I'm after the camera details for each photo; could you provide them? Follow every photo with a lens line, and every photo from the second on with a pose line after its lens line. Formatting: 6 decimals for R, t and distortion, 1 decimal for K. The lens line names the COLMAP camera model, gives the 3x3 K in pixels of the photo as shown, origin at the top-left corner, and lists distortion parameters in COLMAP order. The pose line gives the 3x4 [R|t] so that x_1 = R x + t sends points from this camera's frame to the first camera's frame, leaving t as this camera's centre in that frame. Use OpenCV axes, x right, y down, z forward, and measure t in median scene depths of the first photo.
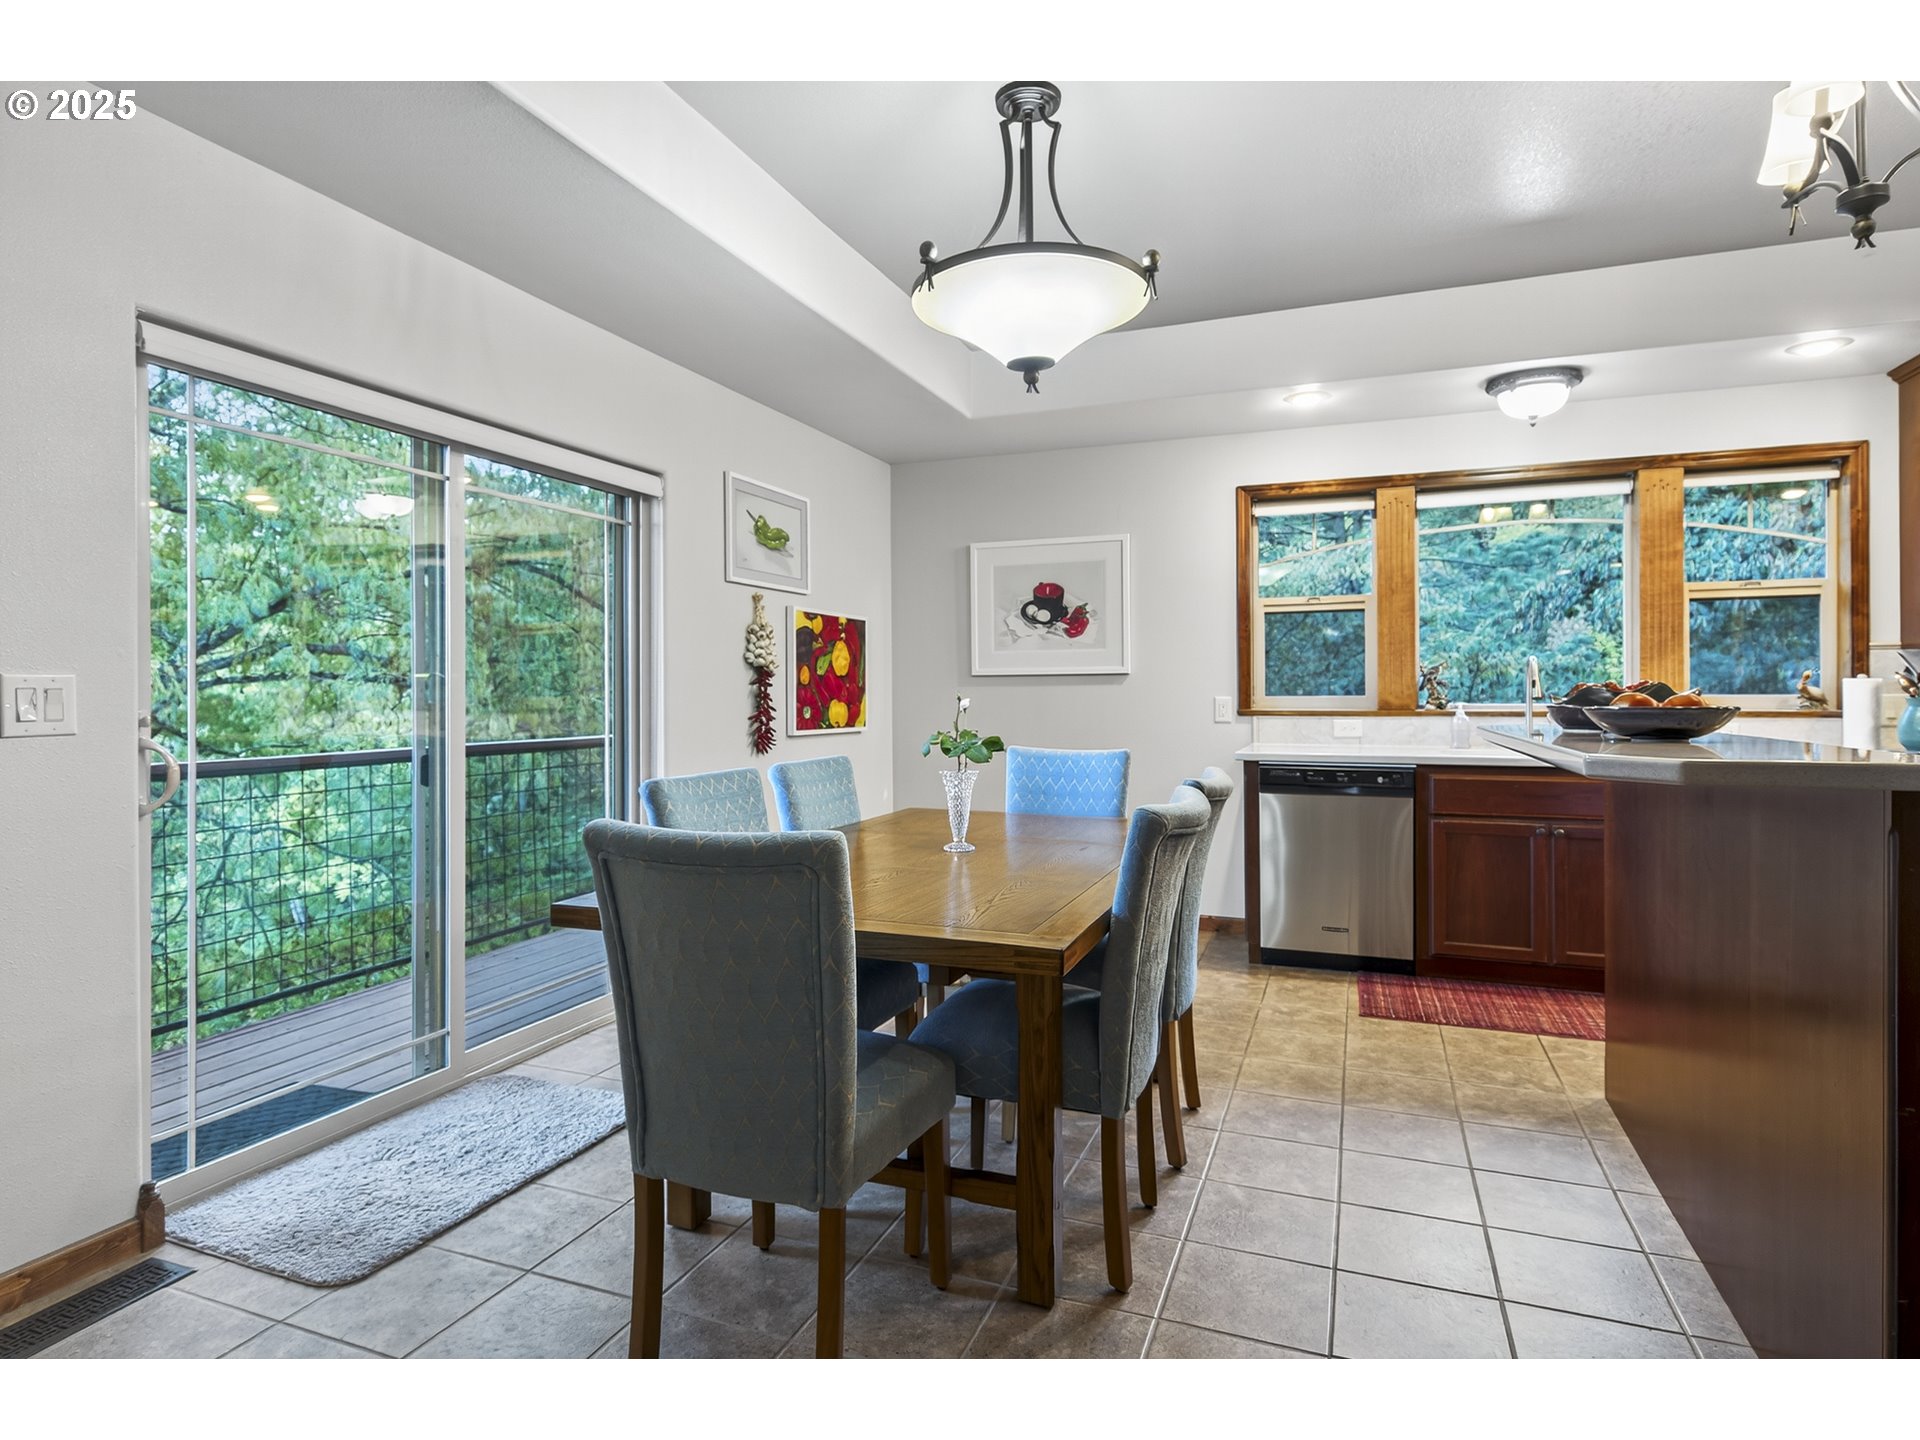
lens RADIAL K [[1082.9, 0, 962.8], [0, 1082.9, 698.6], [0, 0, 1]] dist [-0.004128, -0.001538]
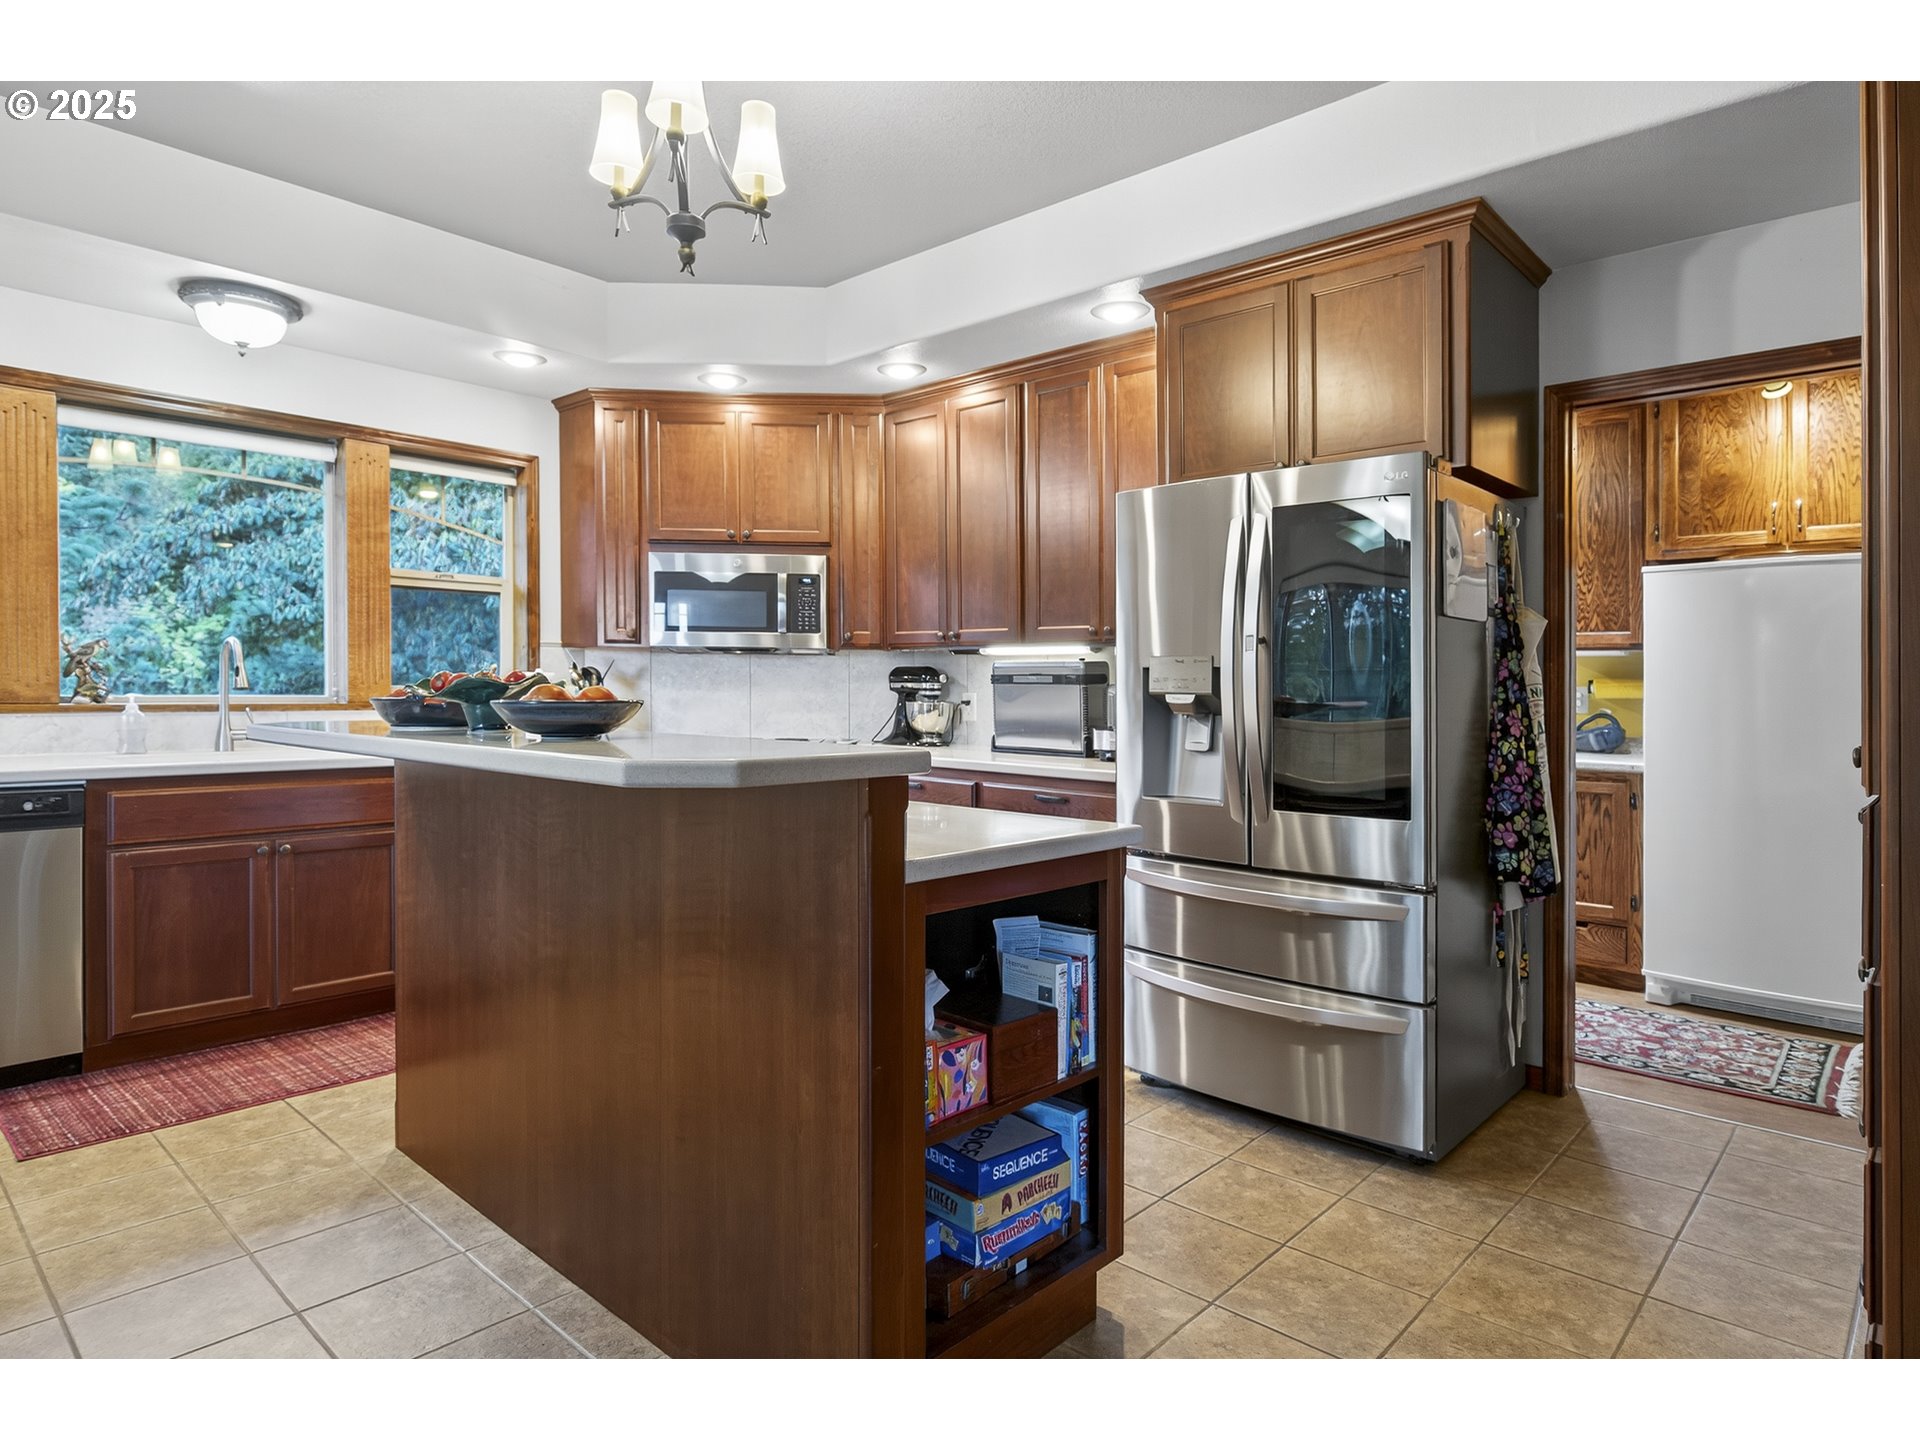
lens RADIAL K [[1082.9, 0, 962.8], [0, 1082.9, 698.6], [0, 0, 1]] dist [-0.004128, -0.001538]
pose [[0.353063, -0.002756, 0.935596, -0.046414], [-0.005856, 0.999970, 0.005156, -0.000044], [-0.935581, -0.007299, 0.353036, 0.207199]]
